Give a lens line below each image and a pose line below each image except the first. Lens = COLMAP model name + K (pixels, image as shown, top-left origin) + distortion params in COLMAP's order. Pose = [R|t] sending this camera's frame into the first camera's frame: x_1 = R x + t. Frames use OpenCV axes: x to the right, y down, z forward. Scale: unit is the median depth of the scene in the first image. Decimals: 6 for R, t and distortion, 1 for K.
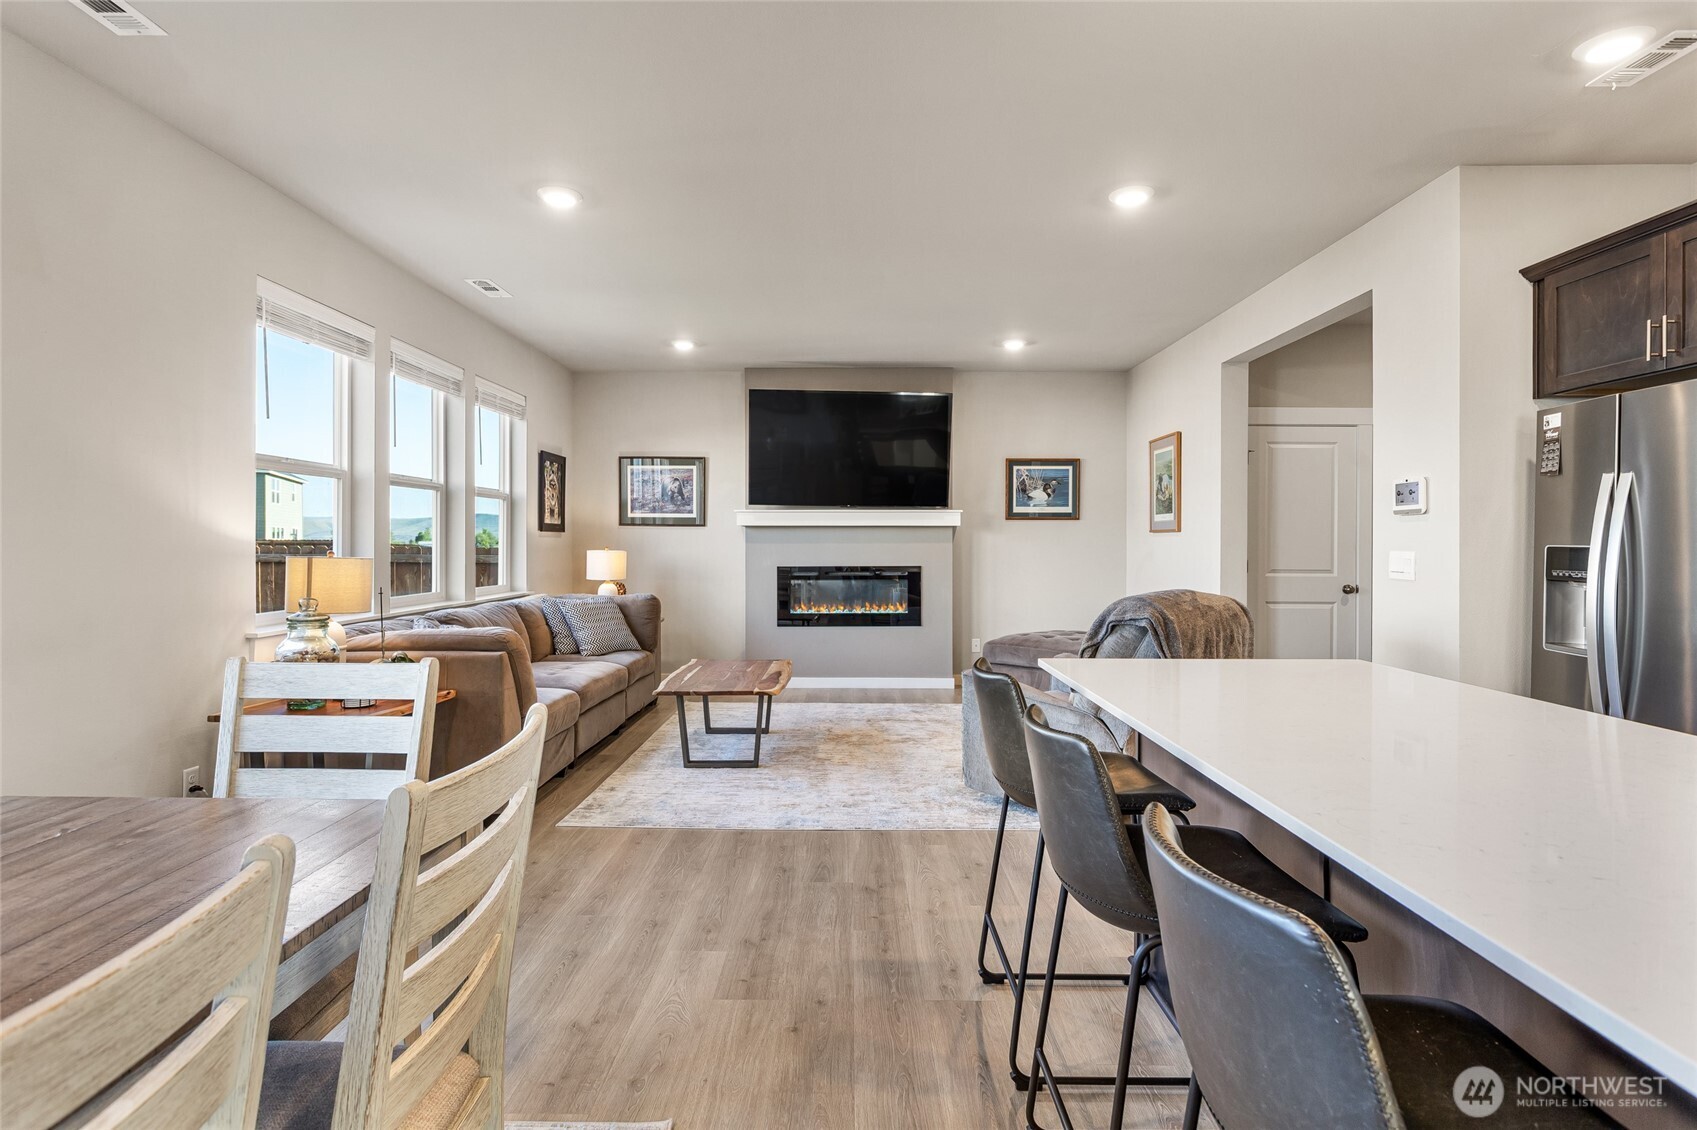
lens RADIAL K [[864.9, 0, 846.3], [0, 864.9, 555.2], [0, 0, 1]] dist [-0.005876, 0.000483]
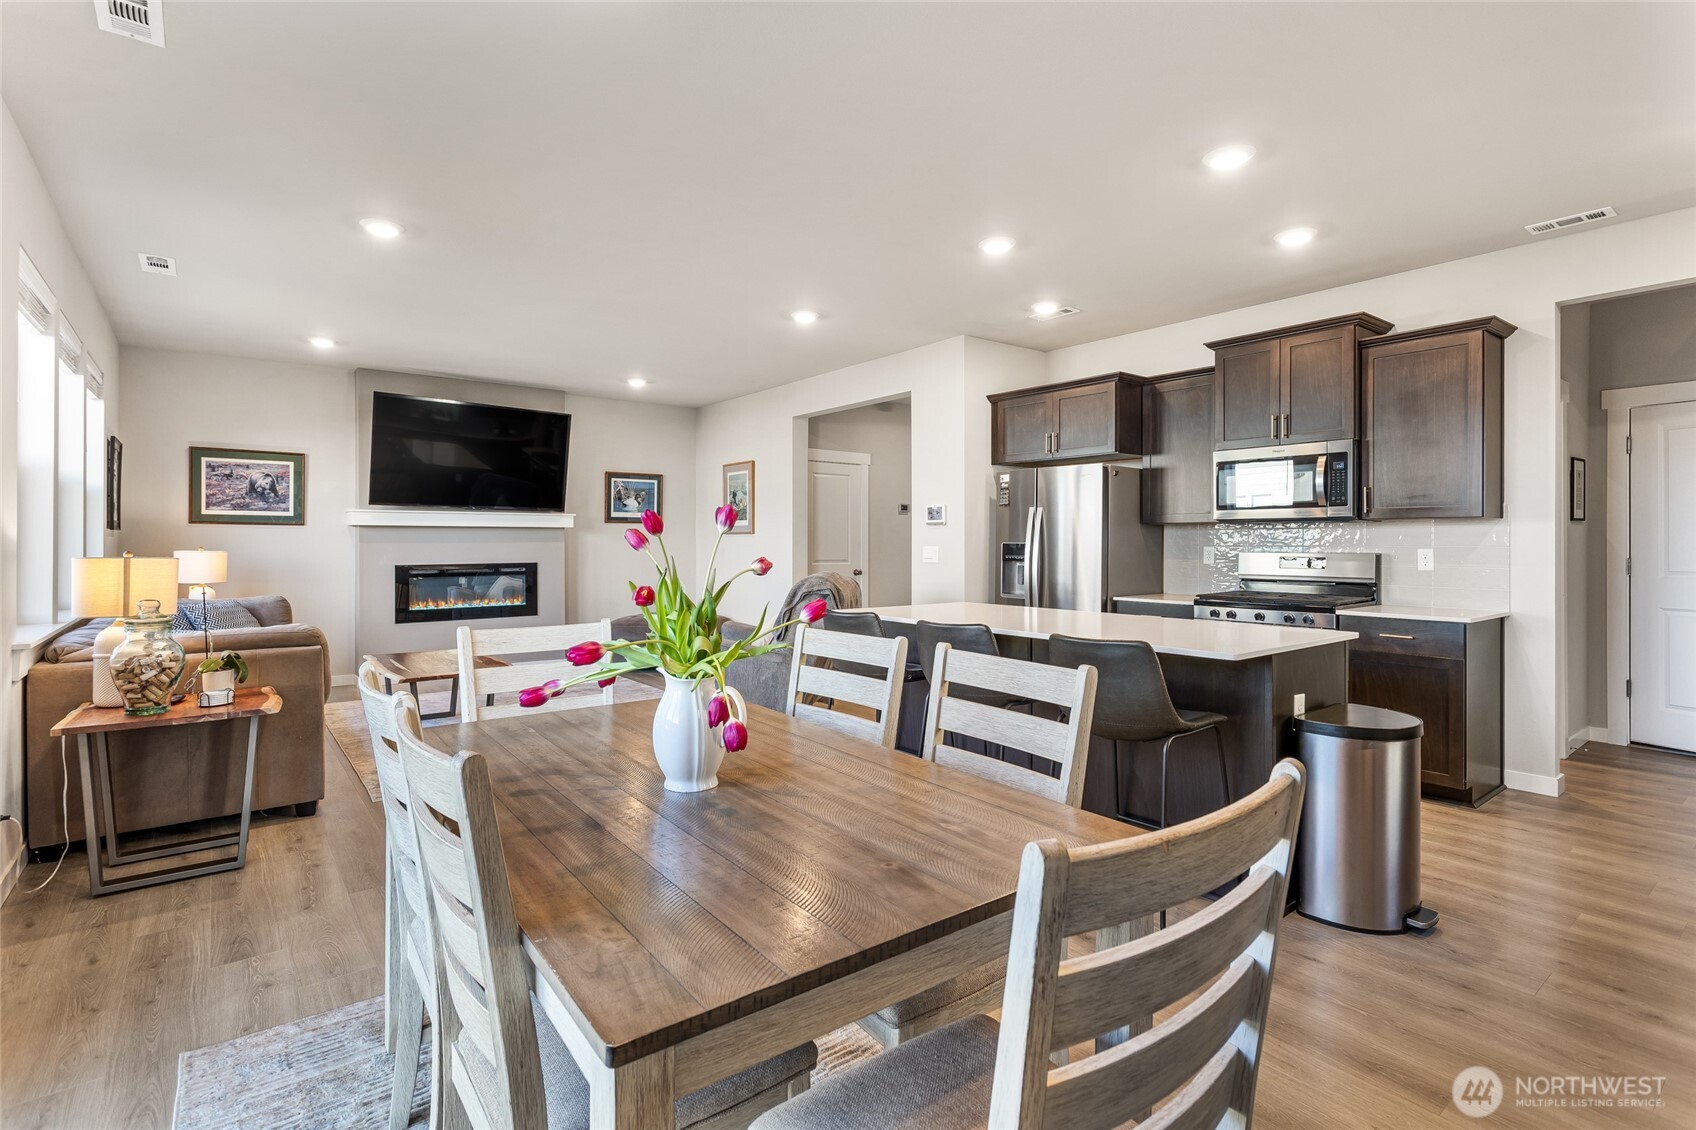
lens RADIAL K [[819.7, 0, 845.7], [0, 819.7, 551.6], [0, 0, 1]] dist [-0.001797, 0.004259]
pose [[0.786461, -0.008286, 0.617584, -0.261123], [0.009942, 0.999950, 0.000756, 0.001436], [-0.617560, 0.005545, 0.786504, -0.097400]]
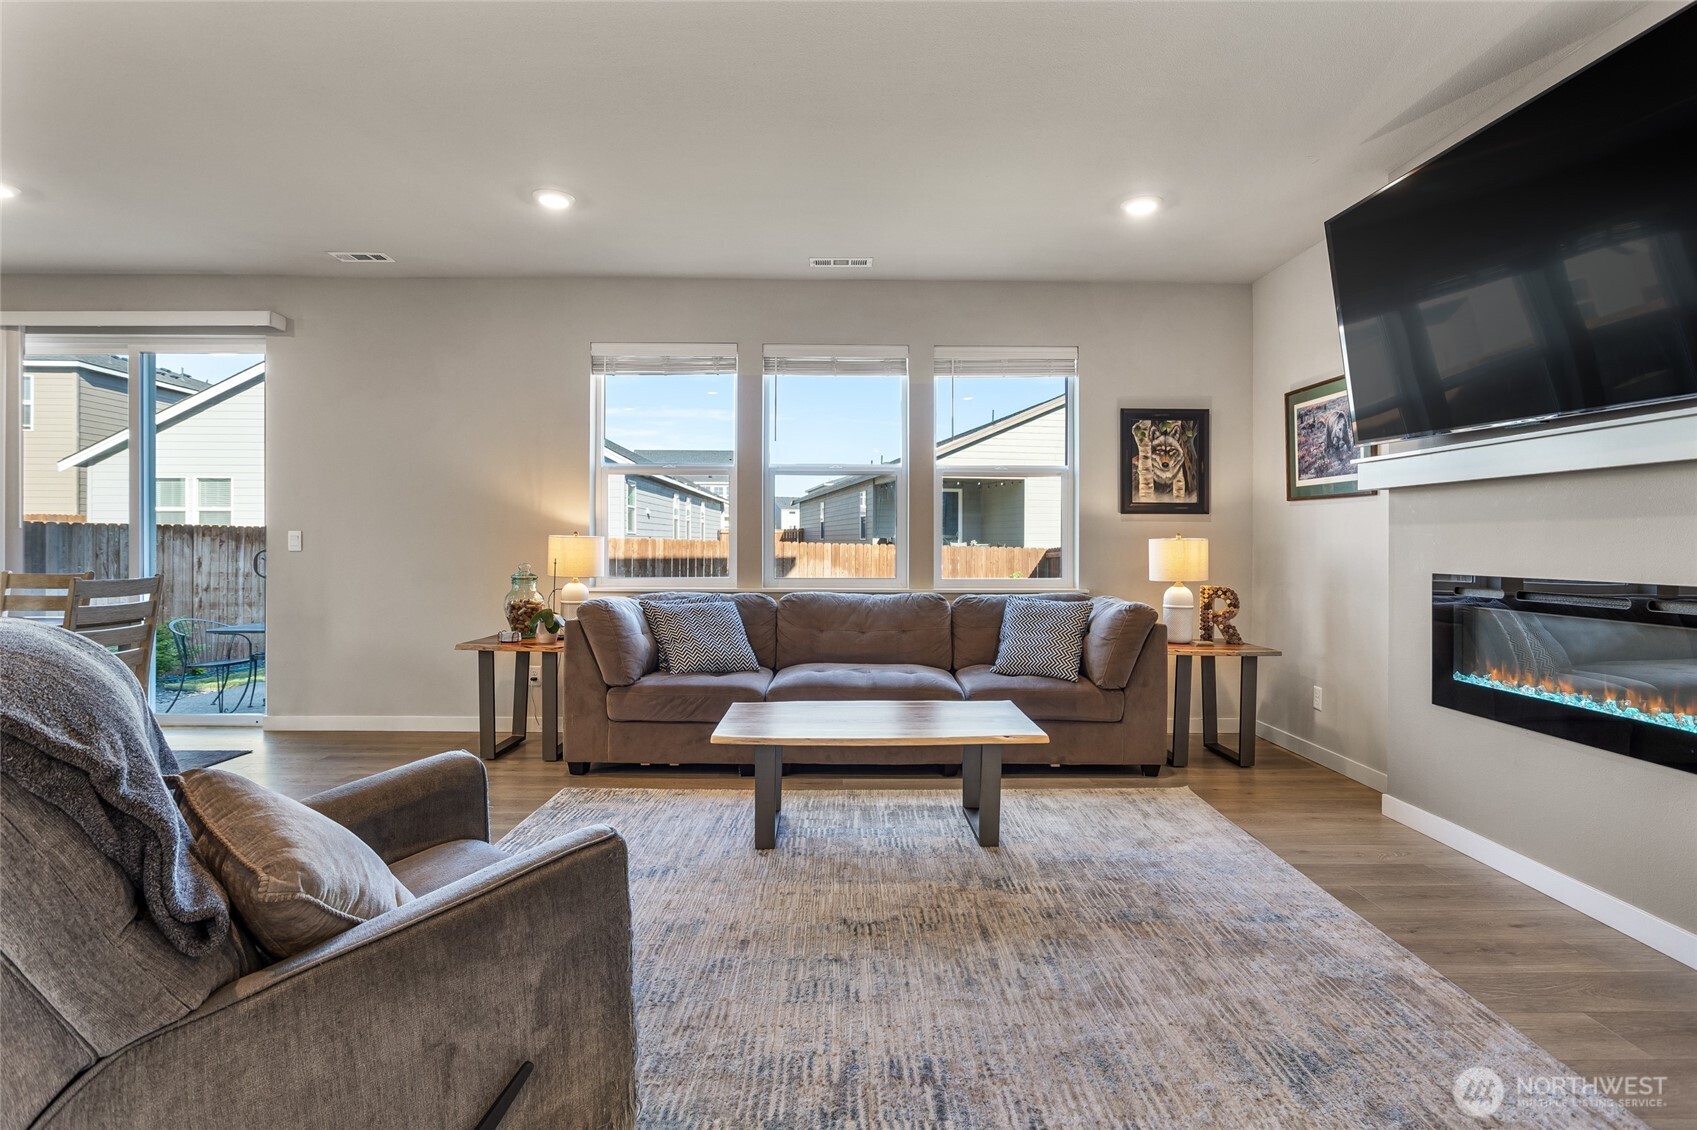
lens RADIAL K [[864.9, 0, 836.7], [0, 864.9, 532.2], [0, 0, 1]] dist [-0.005876, 0.000483]
pose [[0.005187, -0.009425, -0.999942, 0.380185], [-0.018910, 0.999776, -0.009522, 0.000883], [0.999808, 0.018958, 0.005007, 0.684571]]
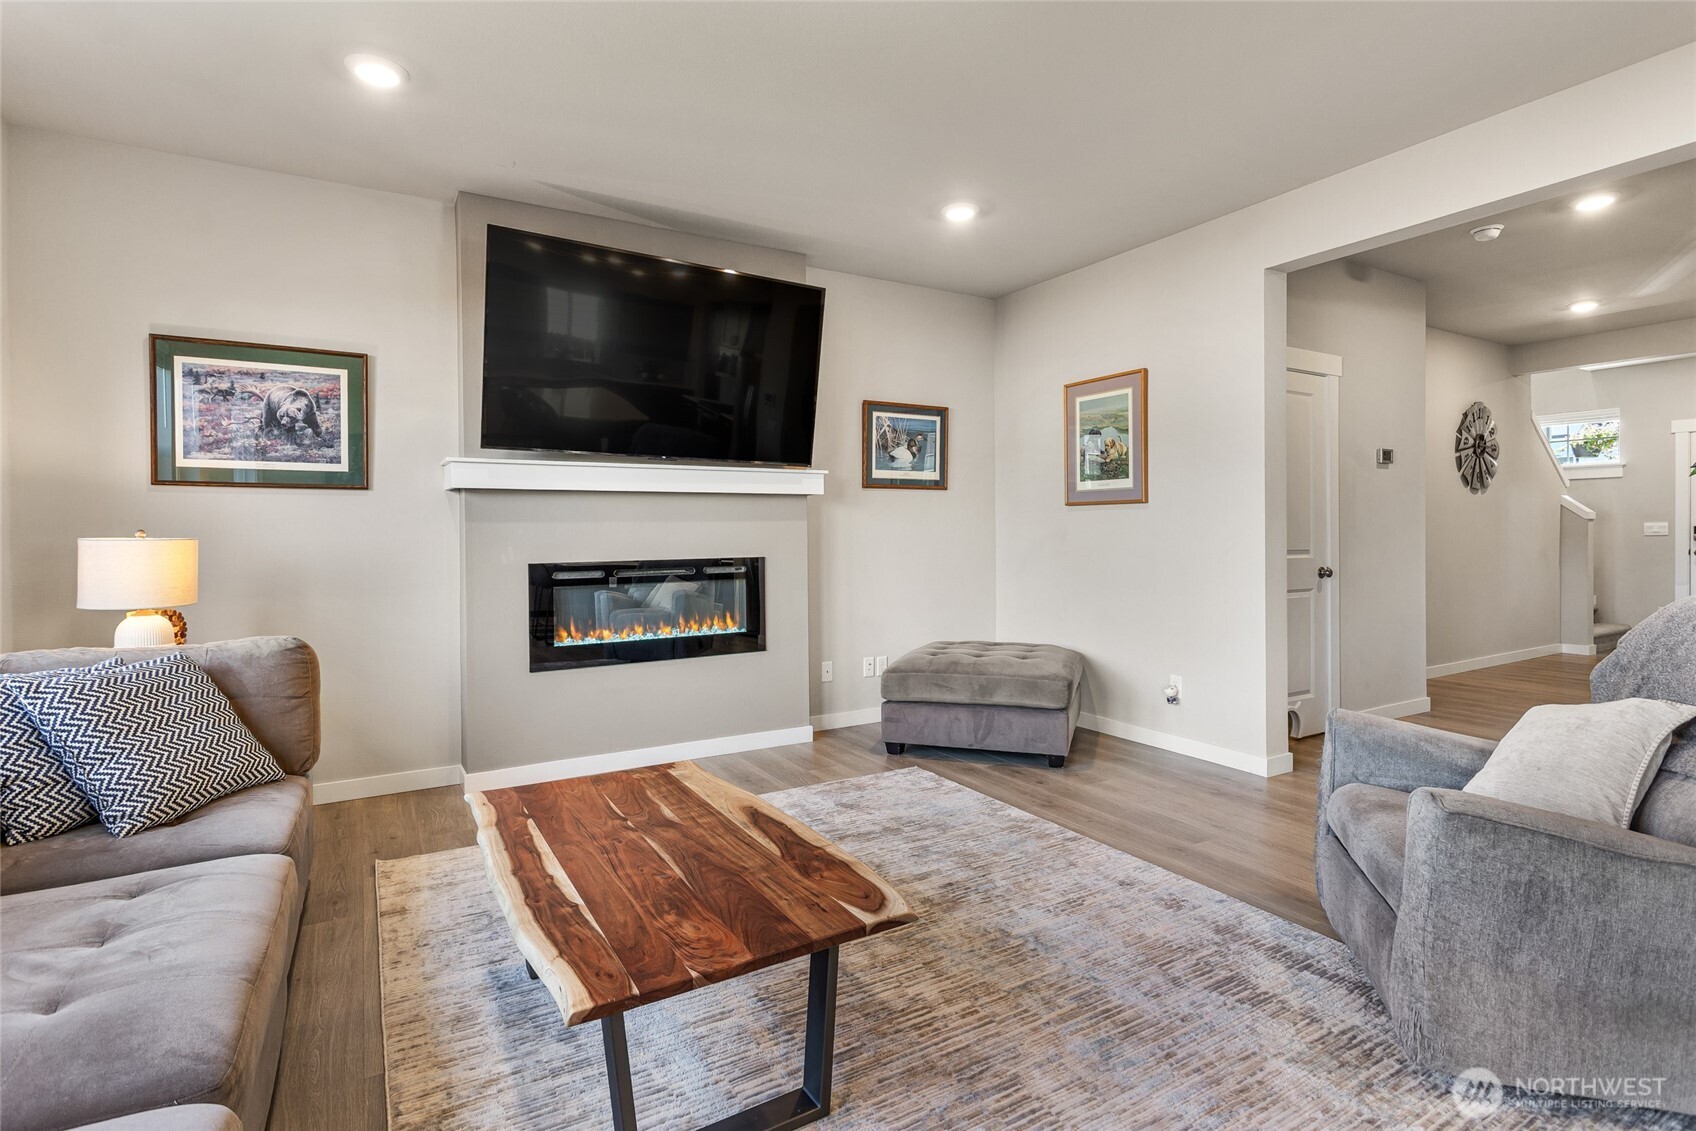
lens RADIAL K [[819.7, 0, 833.1], [0, 819.7, 543.4], [0, 0, 1]] dist [-0.001797, 0.004259]
pose [[0.860864, -0.015712, 0.508593, -0.178934], [0.015639, 0.999868, 0.004419, 0.000588], [-0.508595, 0.004150, 0.860996, 0.454795]]
